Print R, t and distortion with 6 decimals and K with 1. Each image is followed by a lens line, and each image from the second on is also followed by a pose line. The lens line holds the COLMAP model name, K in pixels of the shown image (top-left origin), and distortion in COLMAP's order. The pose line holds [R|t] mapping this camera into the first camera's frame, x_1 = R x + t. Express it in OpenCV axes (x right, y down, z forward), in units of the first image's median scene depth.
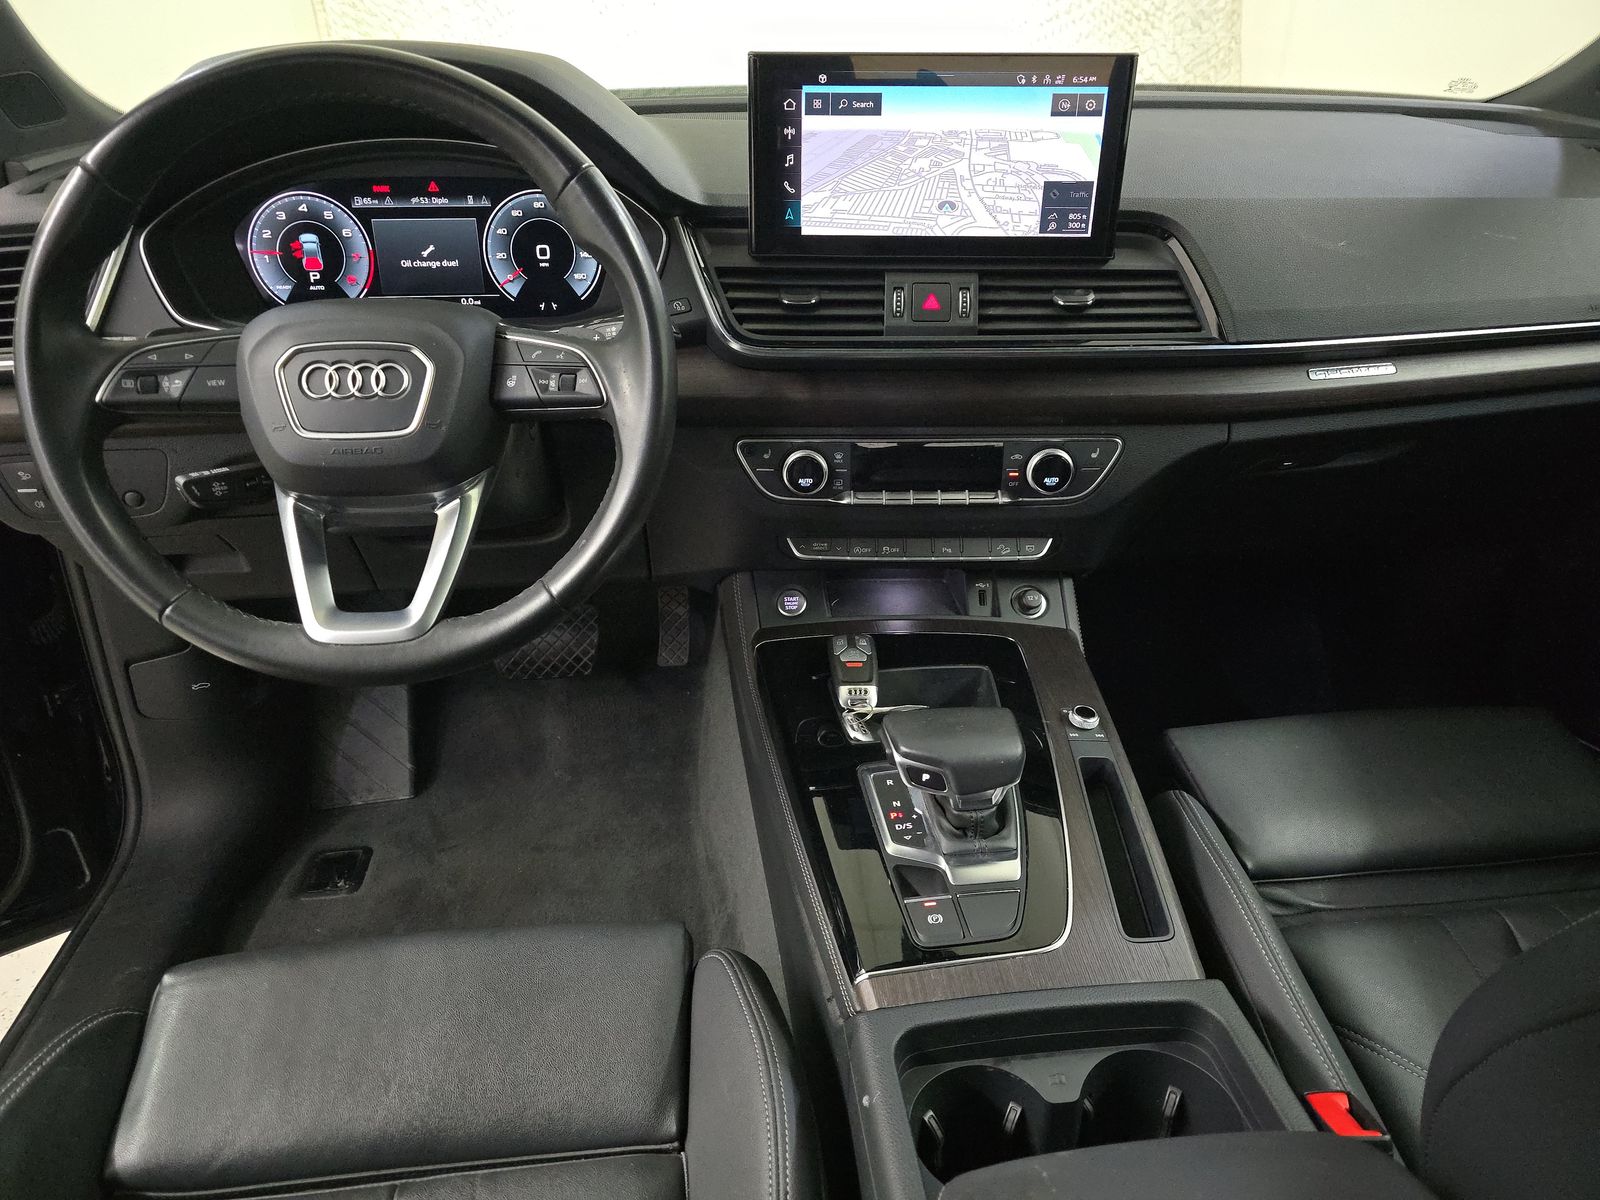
lens RADIAL K [[1075.3, 0, 794.6], [0, 1075.3, 603.8], [0, 0, 1]] dist [0.022854, 0.000187]
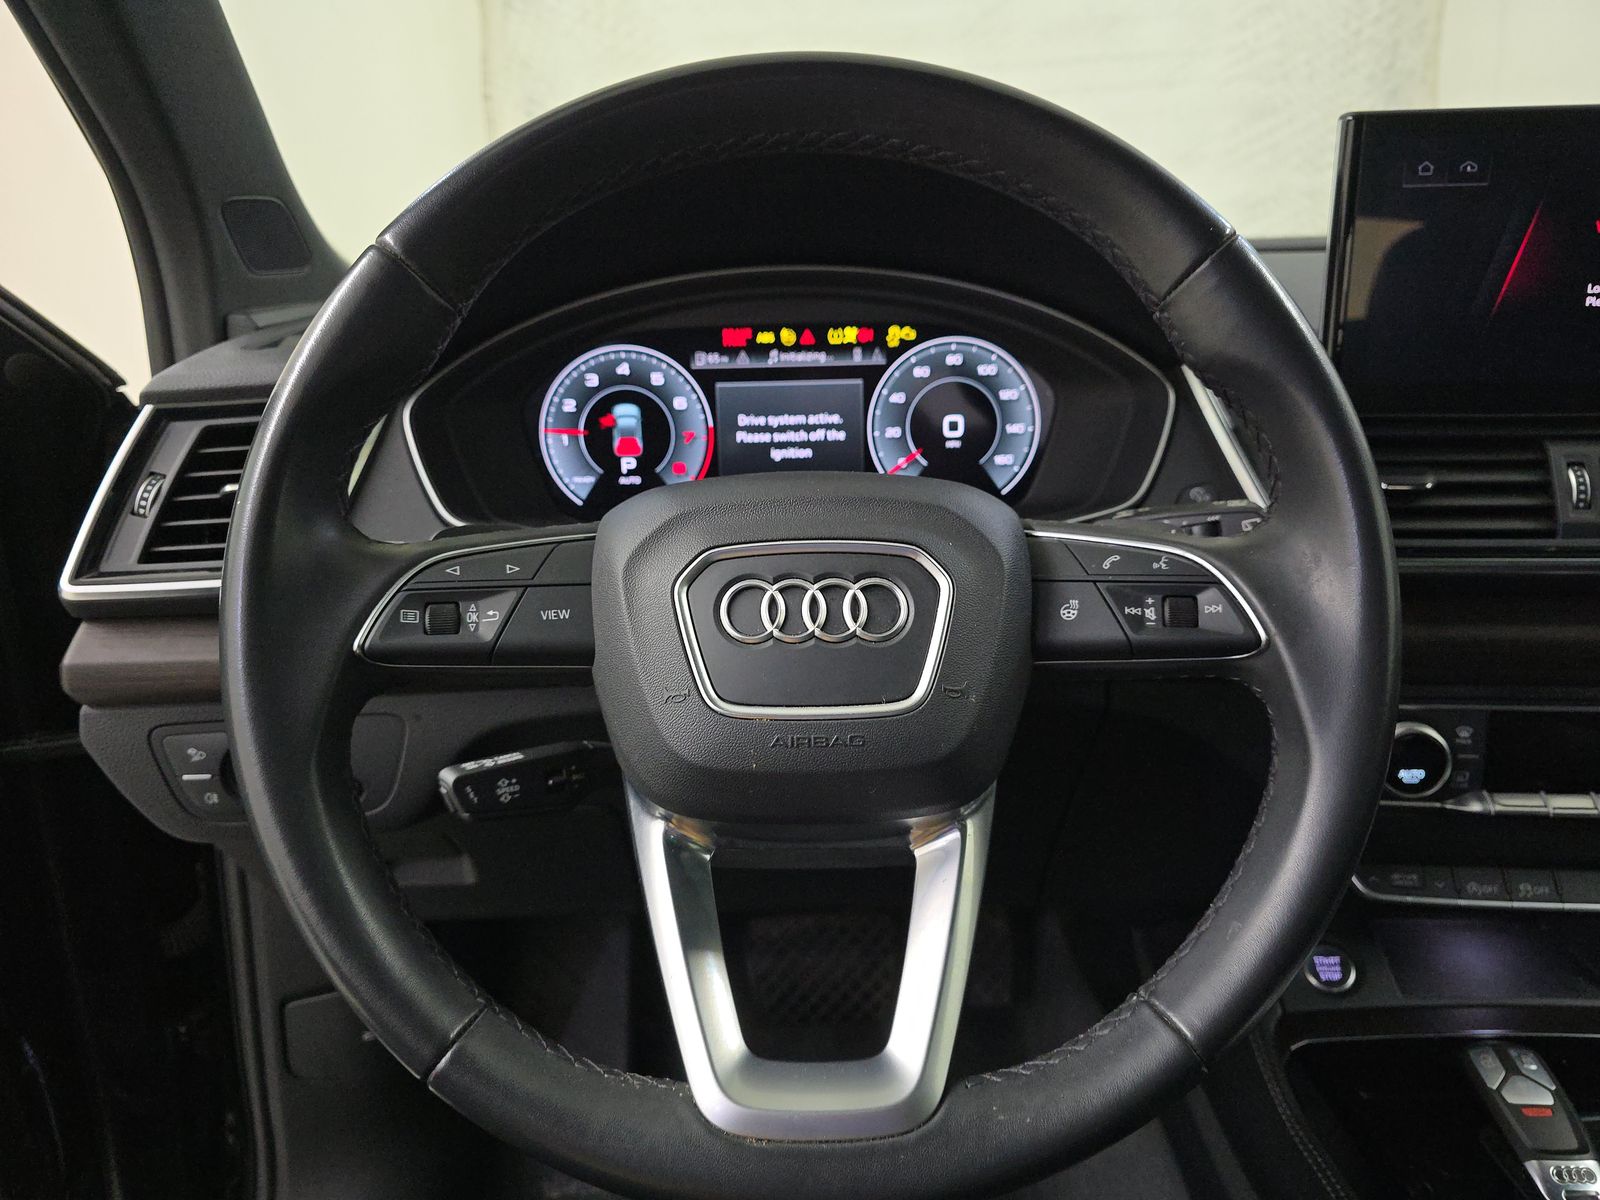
lens RADIAL K [[1087.8, 0, 802.3], [0, 1087.8, 606.5], [0, 0, 1]] dist [0.025686, -0.023277]
pose [[0.996031, 0.000351, -0.089009, -0.286852], [-0.018938, 0.977933, -0.208059, -0.075379], [0.086971, 0.208919, 0.974058, 0.372607]]
